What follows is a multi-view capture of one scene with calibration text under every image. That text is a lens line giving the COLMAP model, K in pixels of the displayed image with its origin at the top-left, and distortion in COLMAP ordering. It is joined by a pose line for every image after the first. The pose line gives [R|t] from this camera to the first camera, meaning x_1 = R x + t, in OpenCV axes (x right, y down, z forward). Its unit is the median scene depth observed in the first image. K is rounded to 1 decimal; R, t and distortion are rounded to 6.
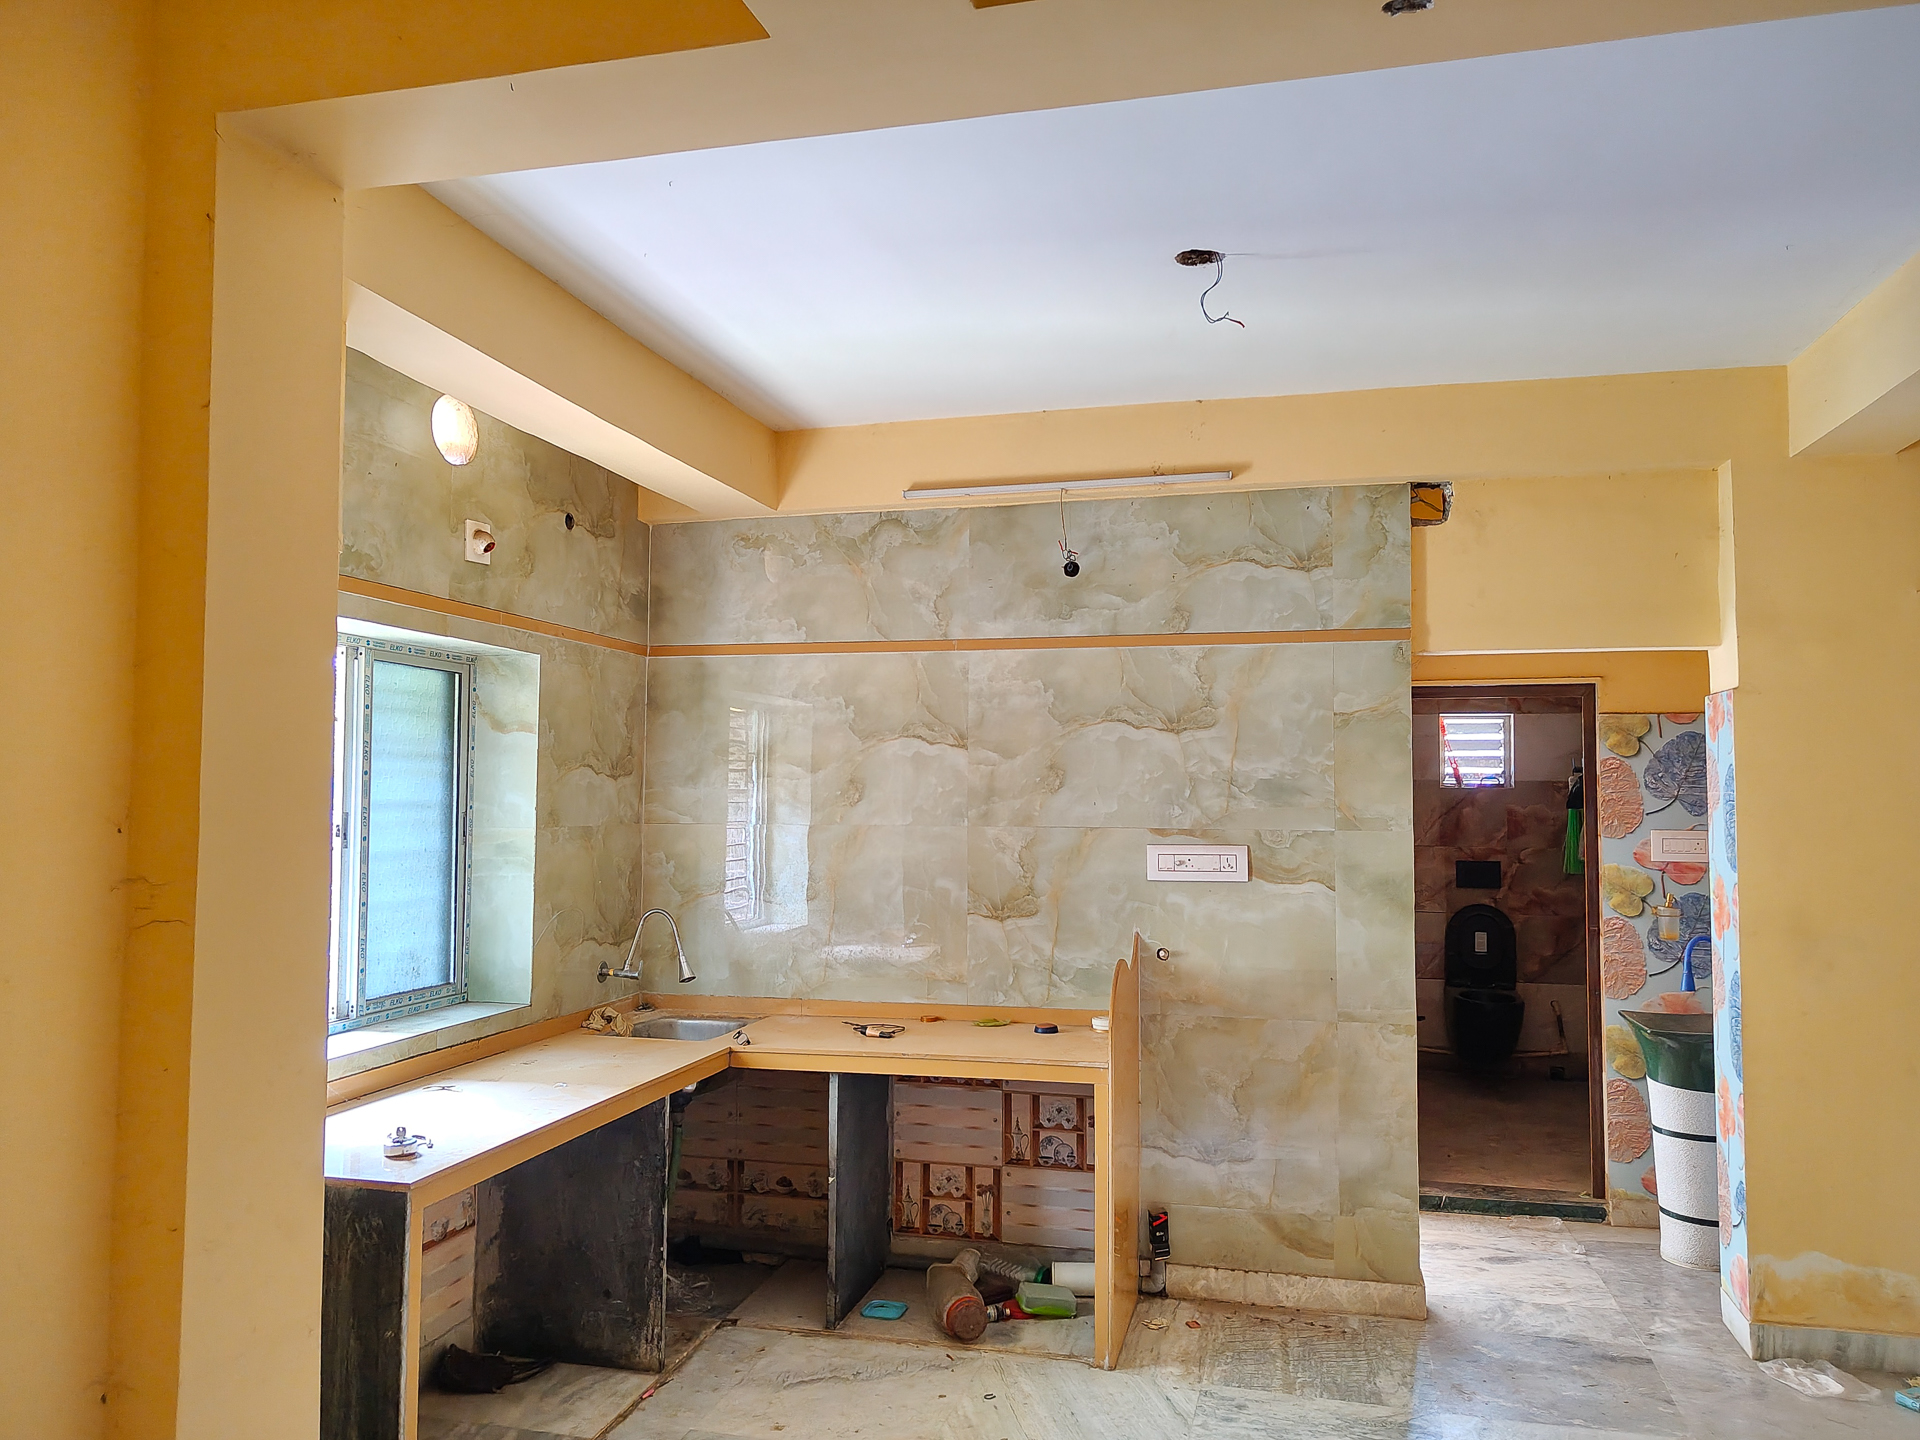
lens RADIAL K [[1346.4, 0, 962.8], [0, 1346.4, 726.5], [0, 0, 1]] dist [0.006803, -0.007826]
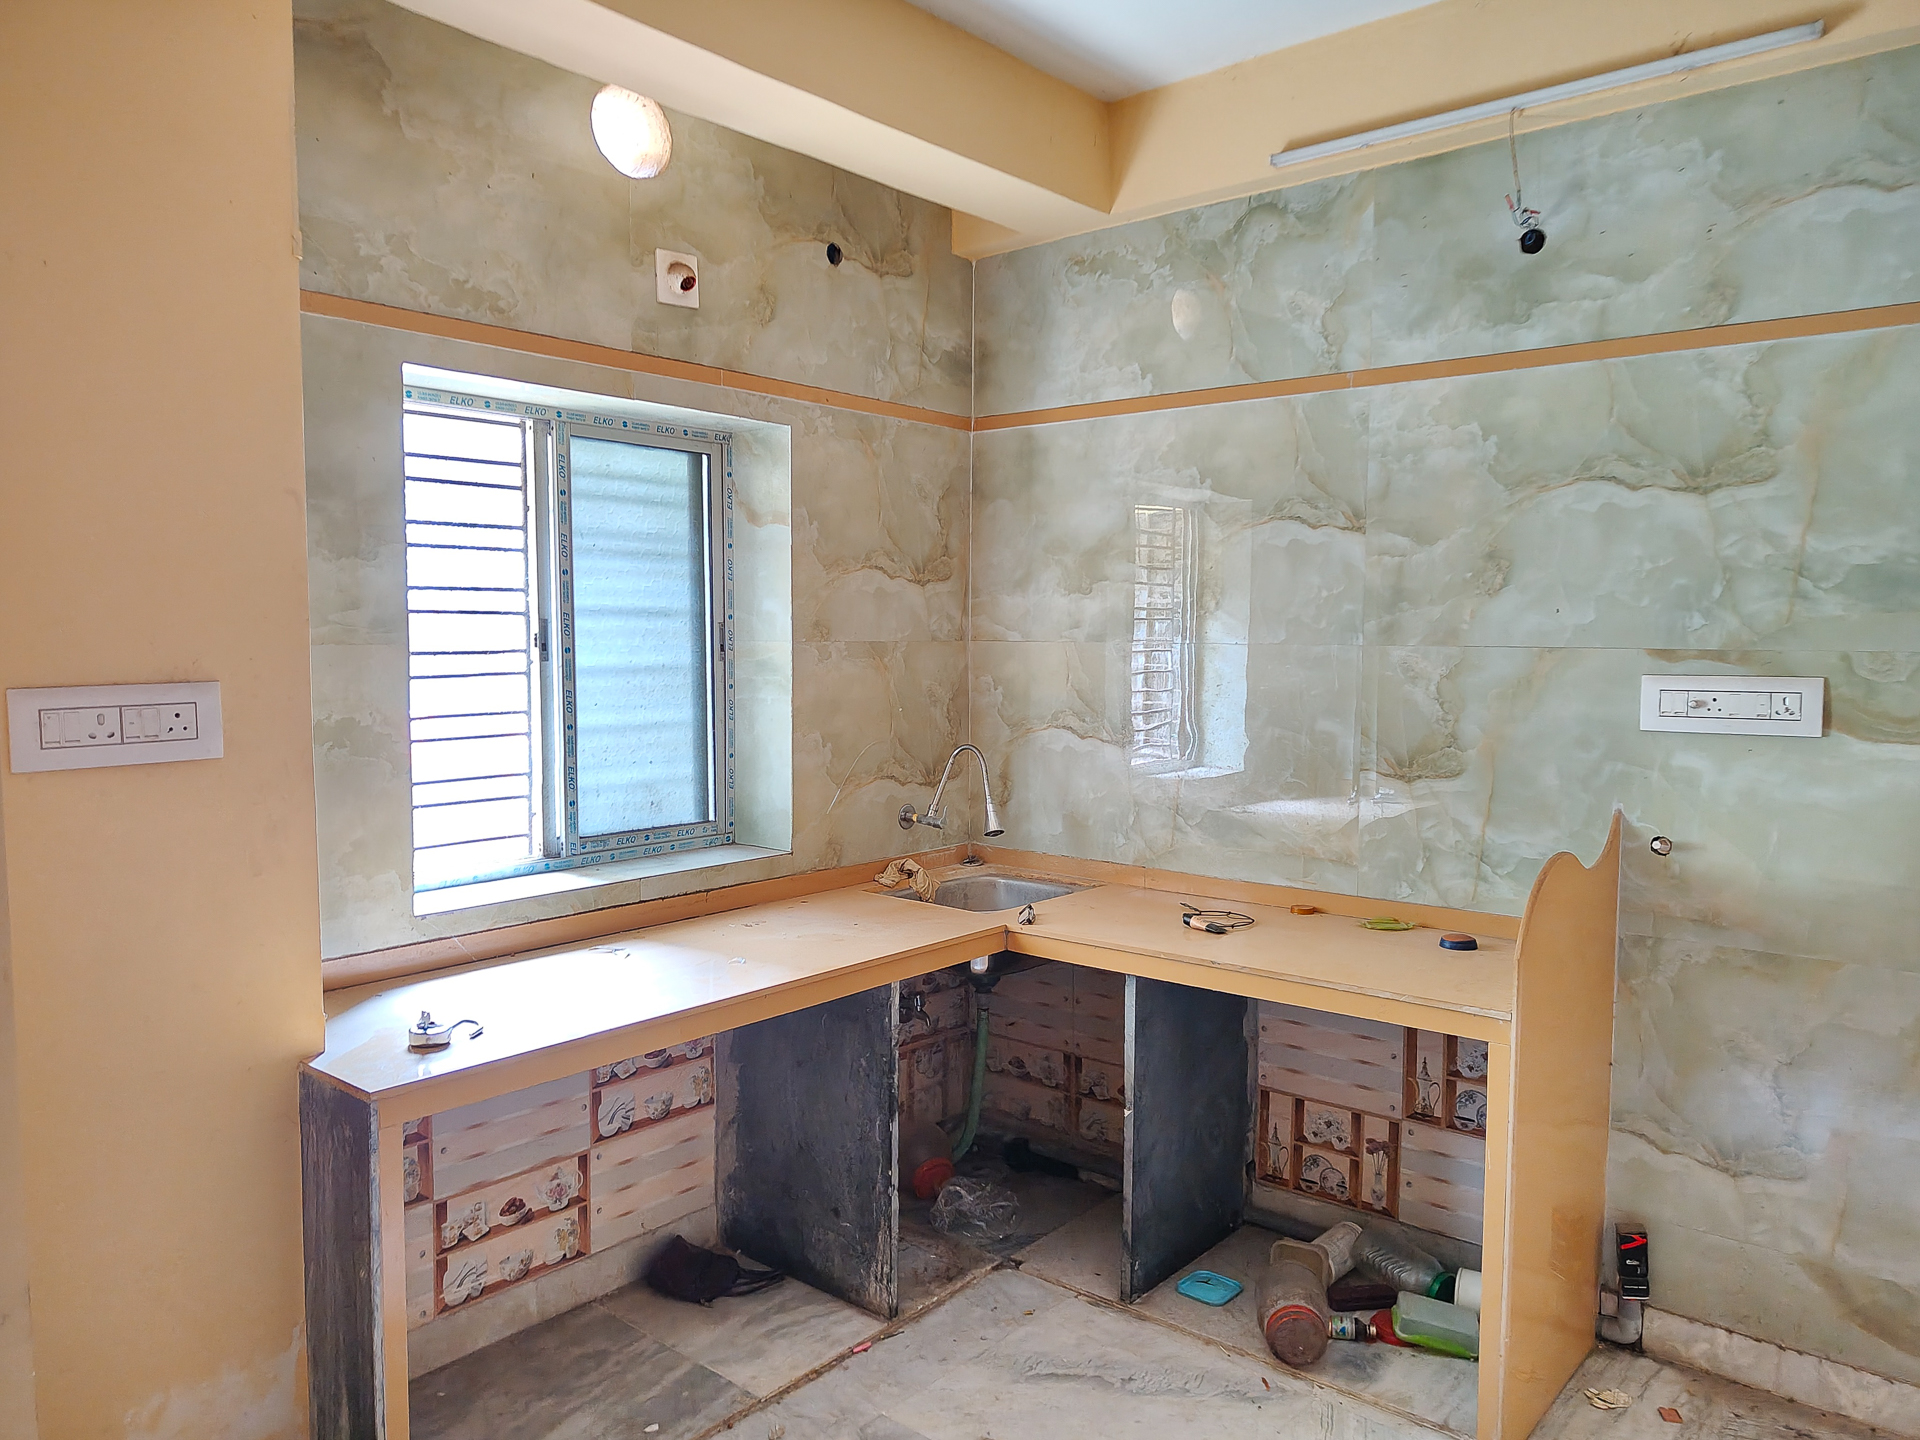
lens RADIAL K [[1346.4, 0, 962.8], [0, 1346.4, 726.5], [0, 0, 1]] dist [0.006803, -0.007826]
pose [[0.898957, 0.032104, -0.436859, 0.126837], [0.022102, 0.992716, 0.118434, 0.030081], [0.437480, -0.116123, 0.891699, 0.289395]]
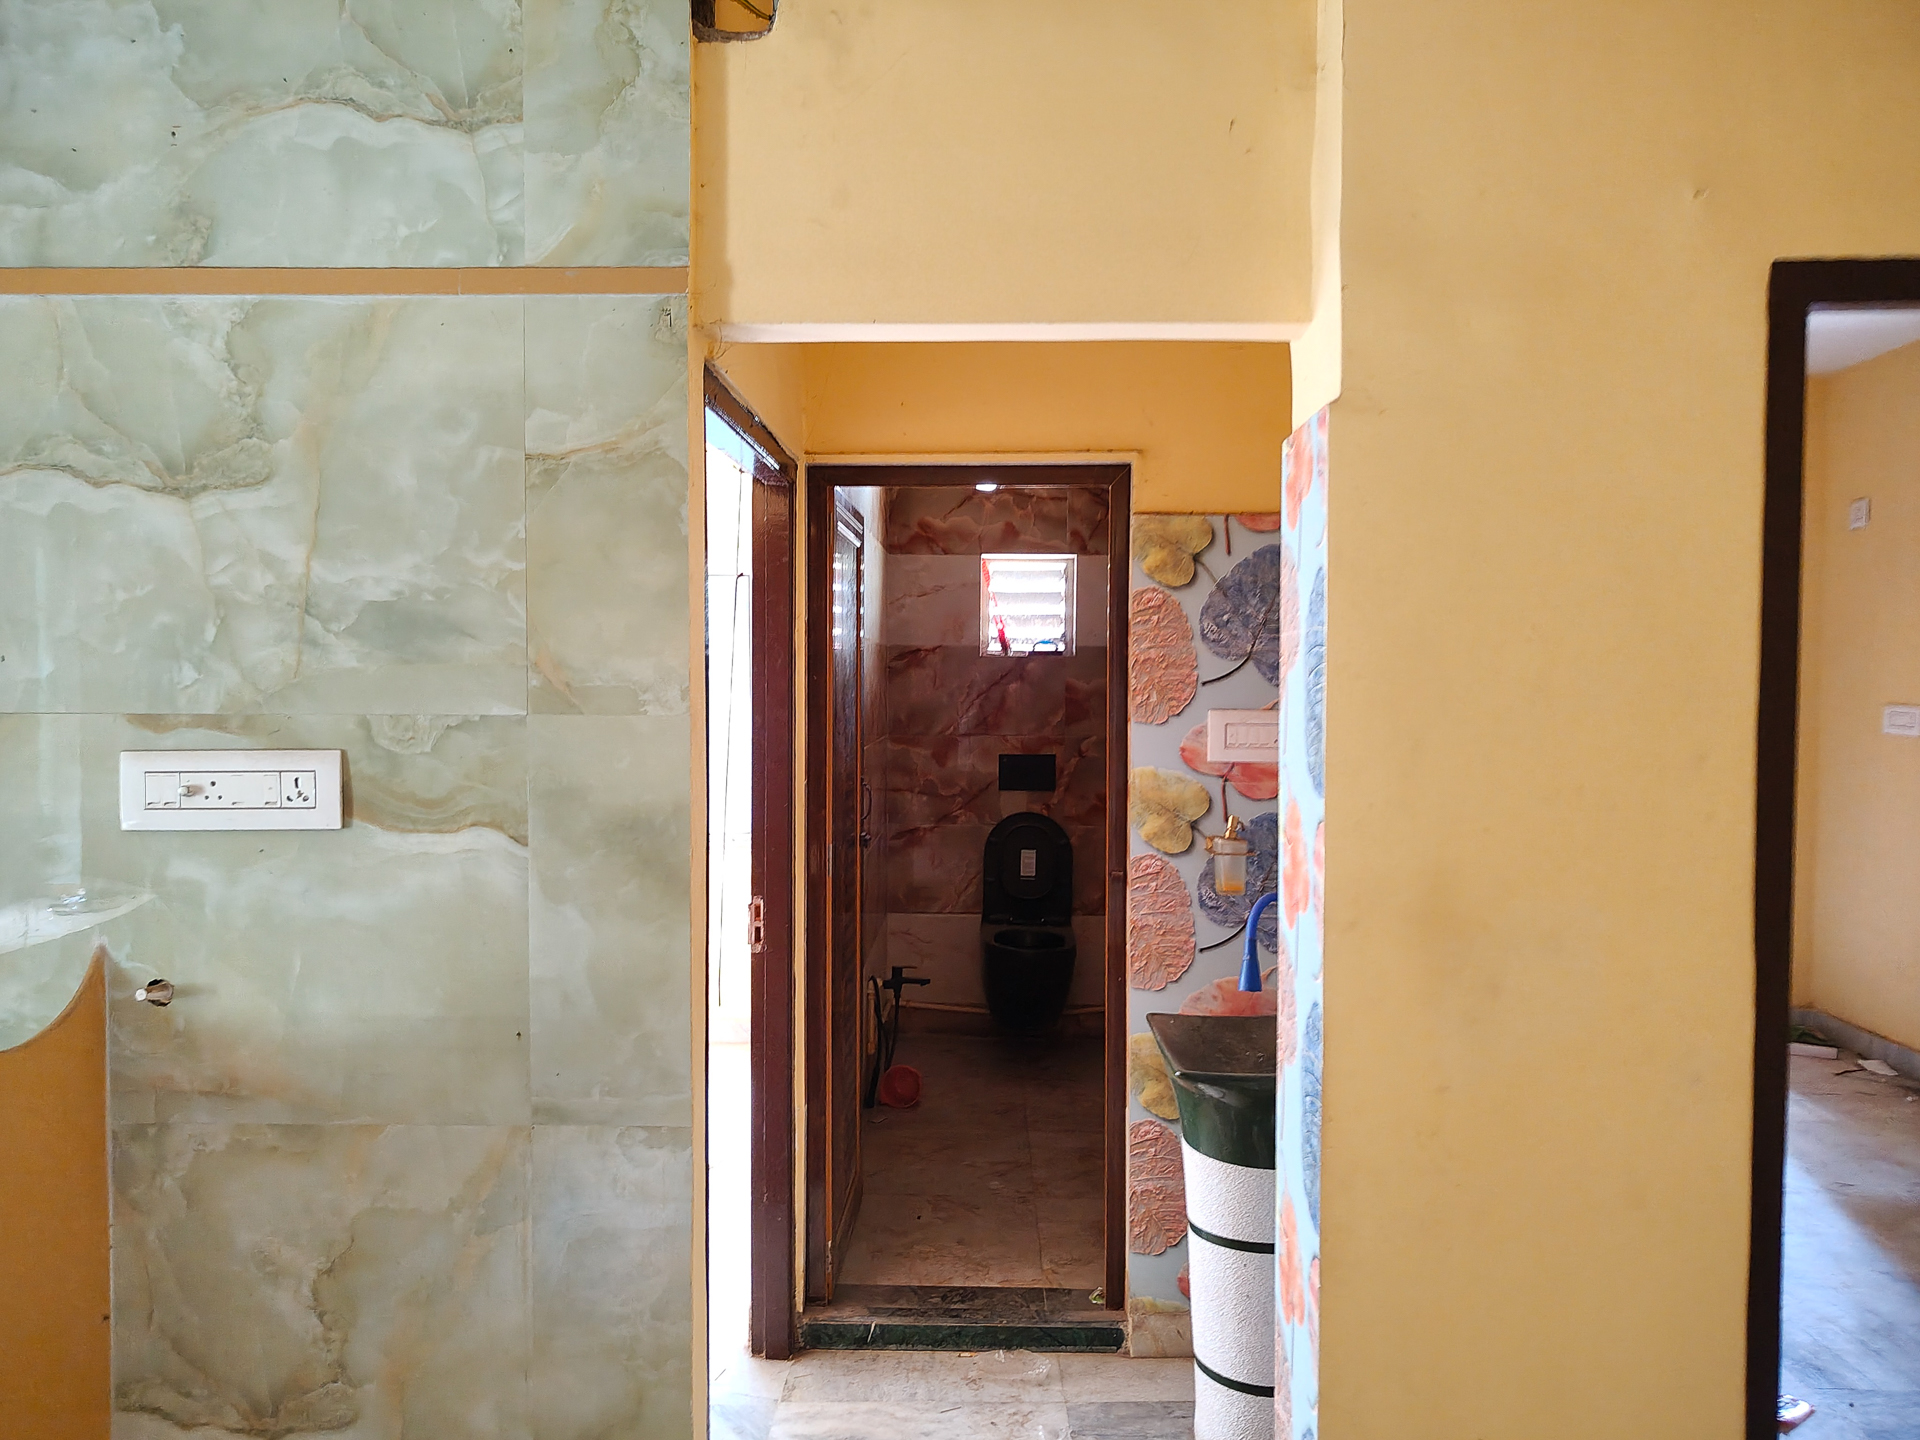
lens RADIAL K [[1356.4, 0, 934.3], [0, 1356.4, 722.2], [0, 0, 1]] dist [0.010049, 0.000660]
pose [[0.976547, -0.007488, 0.215174, 0.300063], [-0.010128, 0.996691, 0.080649, 0.039850], [-0.215066, -0.080937, 0.973240, 0.503585]]
